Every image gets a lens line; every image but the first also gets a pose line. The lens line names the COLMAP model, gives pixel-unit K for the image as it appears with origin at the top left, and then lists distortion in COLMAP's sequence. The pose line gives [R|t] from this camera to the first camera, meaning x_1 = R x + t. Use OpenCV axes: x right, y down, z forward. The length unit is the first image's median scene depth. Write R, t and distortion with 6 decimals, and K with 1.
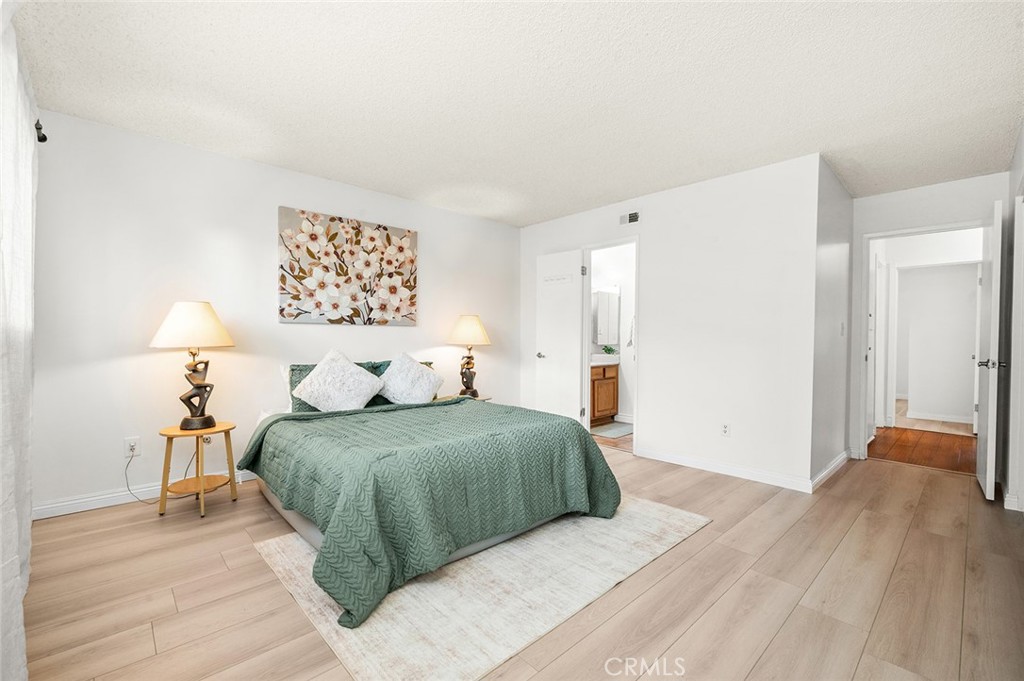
lens RADIAL K [[439.5, 0, 512.2], [0, 439.5, 340.0], [0, 0, 1]] dist [0.001865, -0.000145]
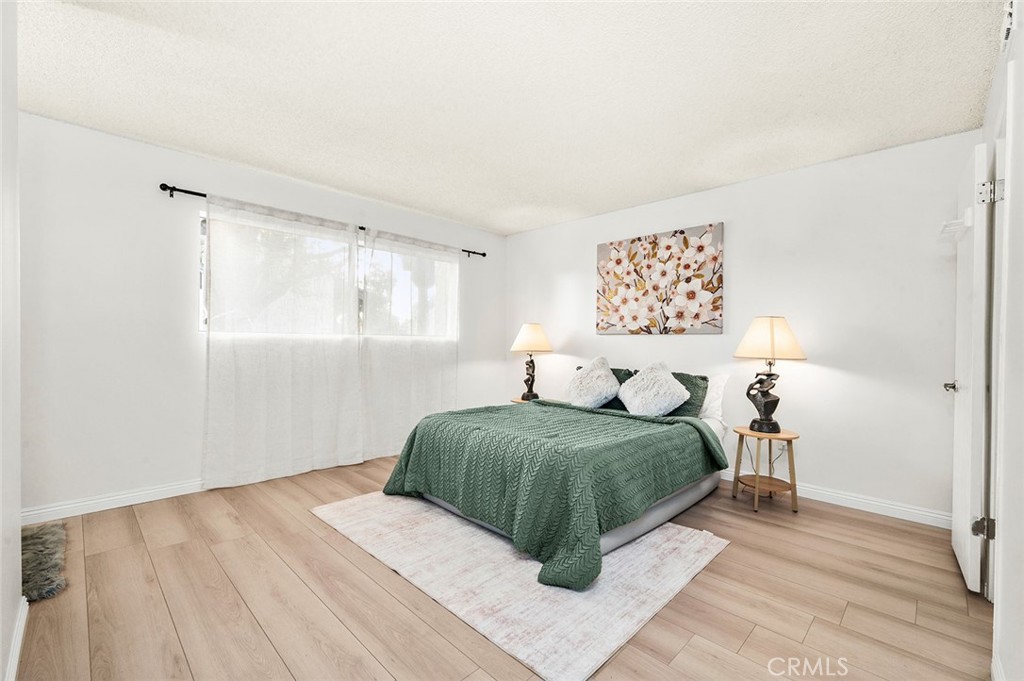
lens RADIAL K [[439.5, 0, 513.1], [0, 439.5, 343.1], [0, 0, 1]] dist [0.001865, -0.000145]
pose [[0.035969, -0.004952, -0.999341, 0.683906], [-0.016842, 0.999843, -0.005561, -0.002329], [0.999211, 0.017031, 0.035880, 0.637198]]
